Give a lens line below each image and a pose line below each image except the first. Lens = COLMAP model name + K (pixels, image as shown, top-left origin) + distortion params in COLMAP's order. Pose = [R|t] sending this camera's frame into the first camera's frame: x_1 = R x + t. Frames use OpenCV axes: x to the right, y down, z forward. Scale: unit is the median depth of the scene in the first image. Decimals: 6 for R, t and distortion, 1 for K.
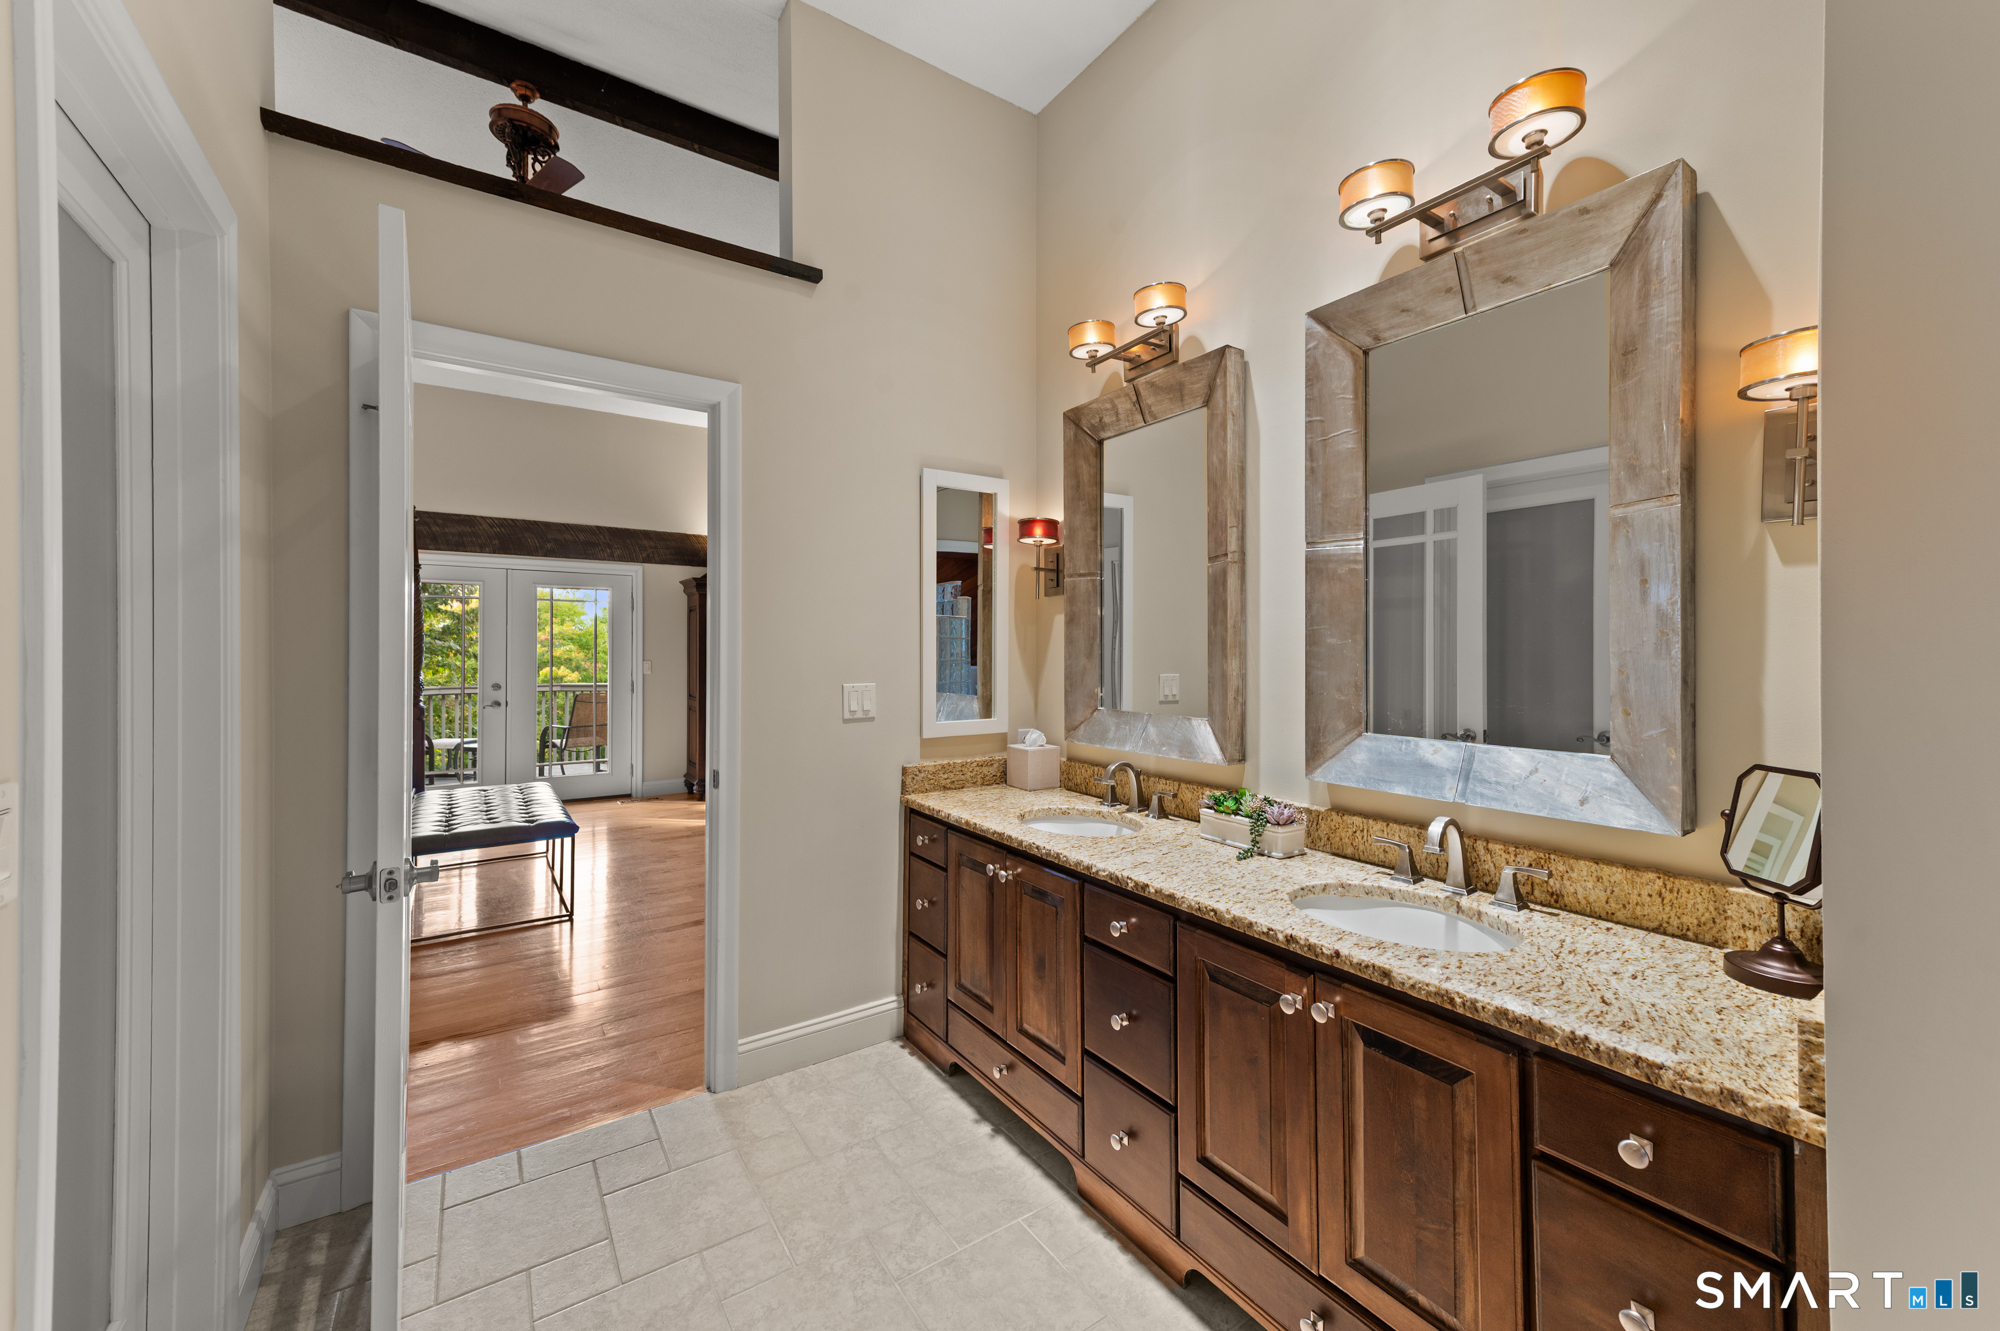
lens RADIAL K [[784.7, 0, 1002.5], [0, 784.7, 647.1], [0, 0, 1]] dist [0.015293, -0.000154]
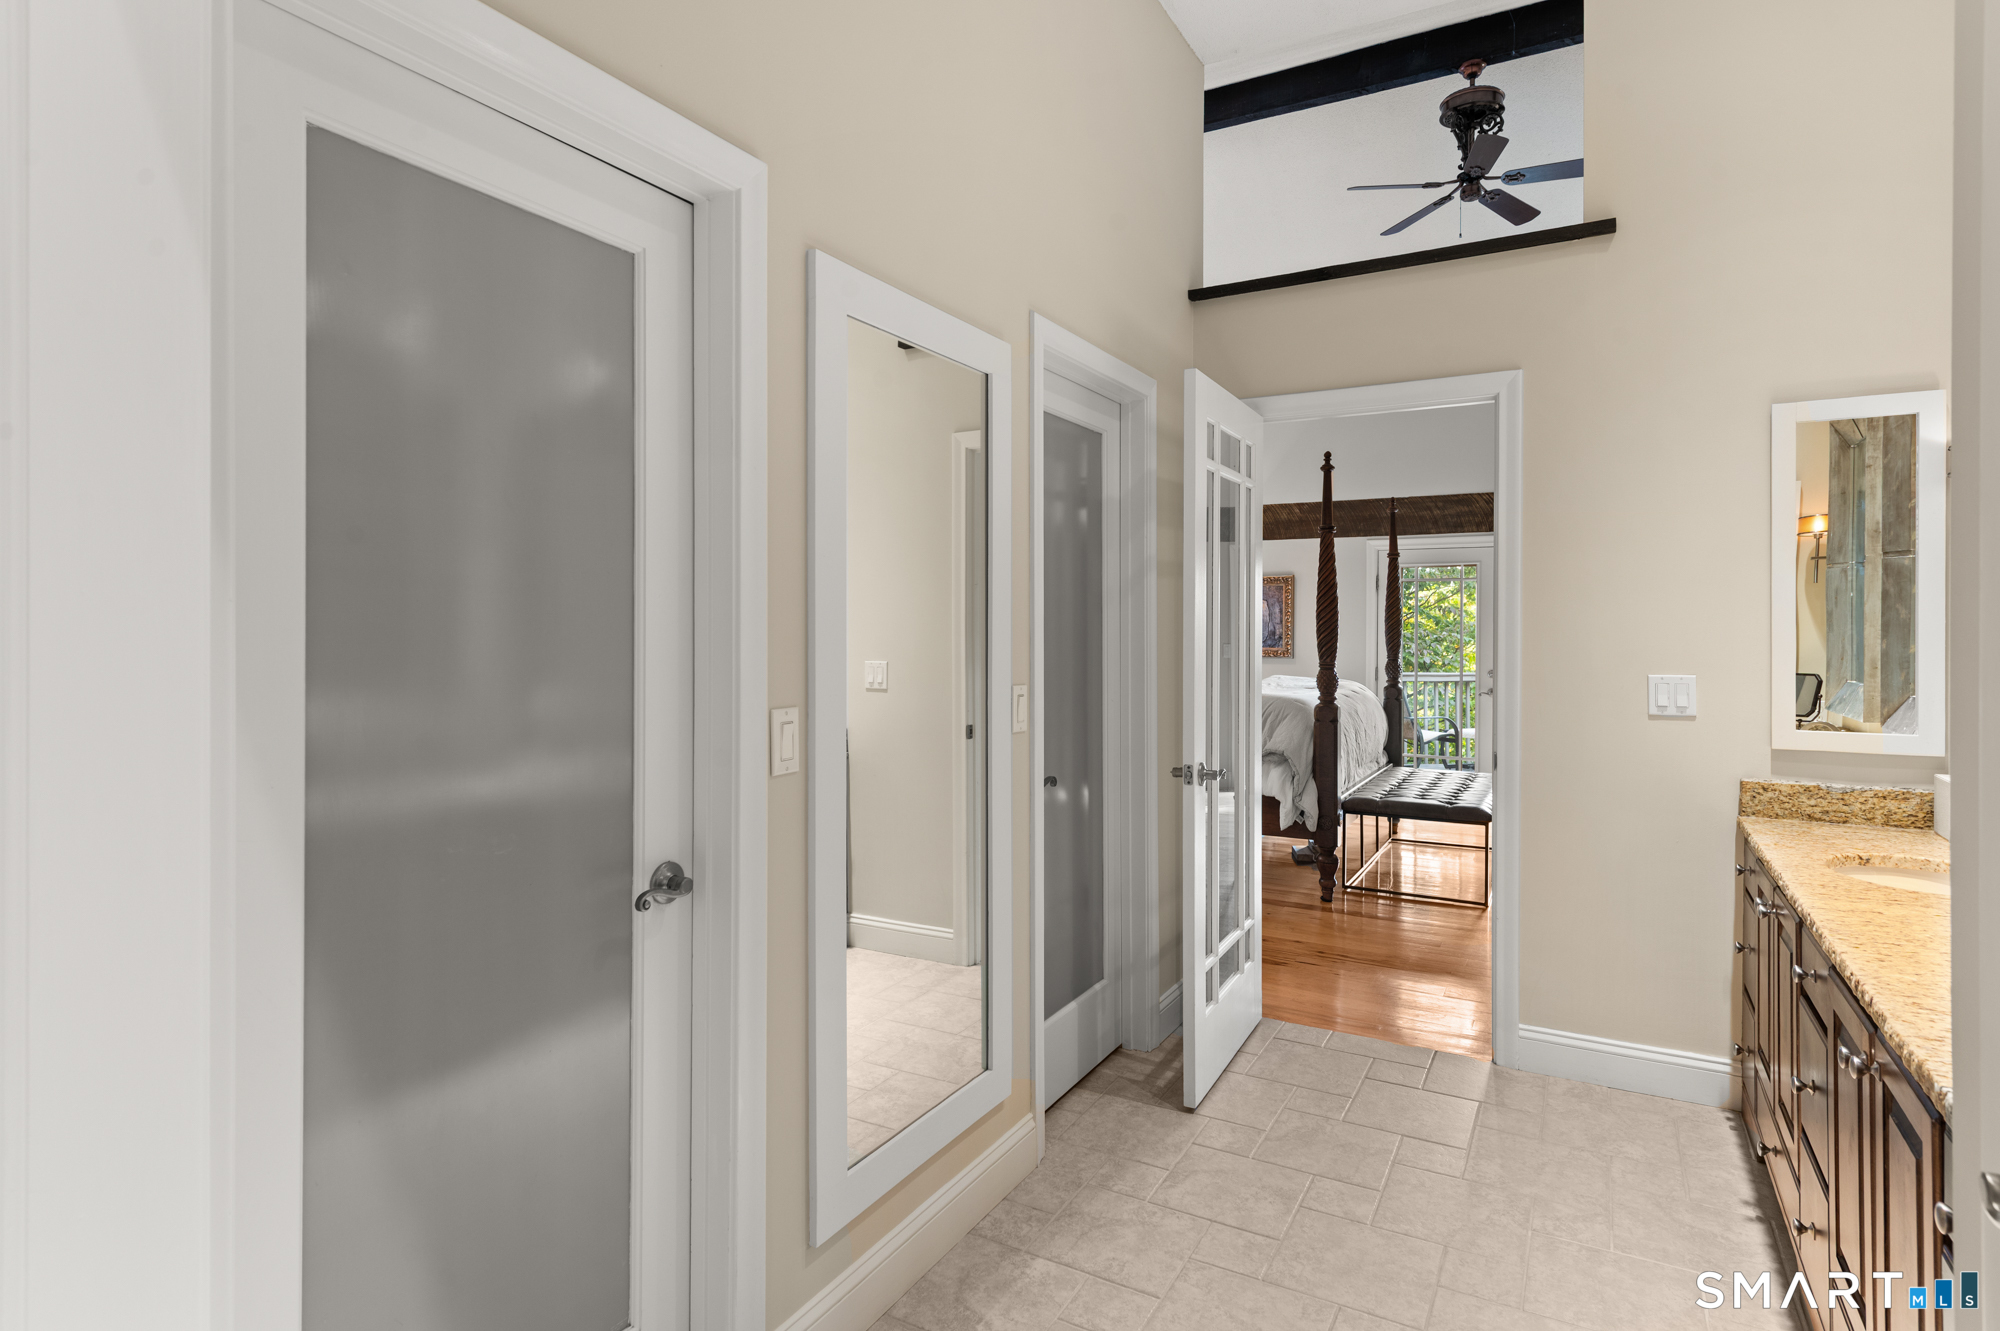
lens RADIAL K [[1041.9, 0, 1001.5], [0, 1041.9, 628.3], [0, 0, 1]] dist [-0.000508, 0.000137]
pose [[0.442498, -0.000564, -0.896769, 0.512650], [-0.001580, 0.999998, -0.001409, -0.002331], [0.896768, 0.002040, 0.442496, -0.163787]]
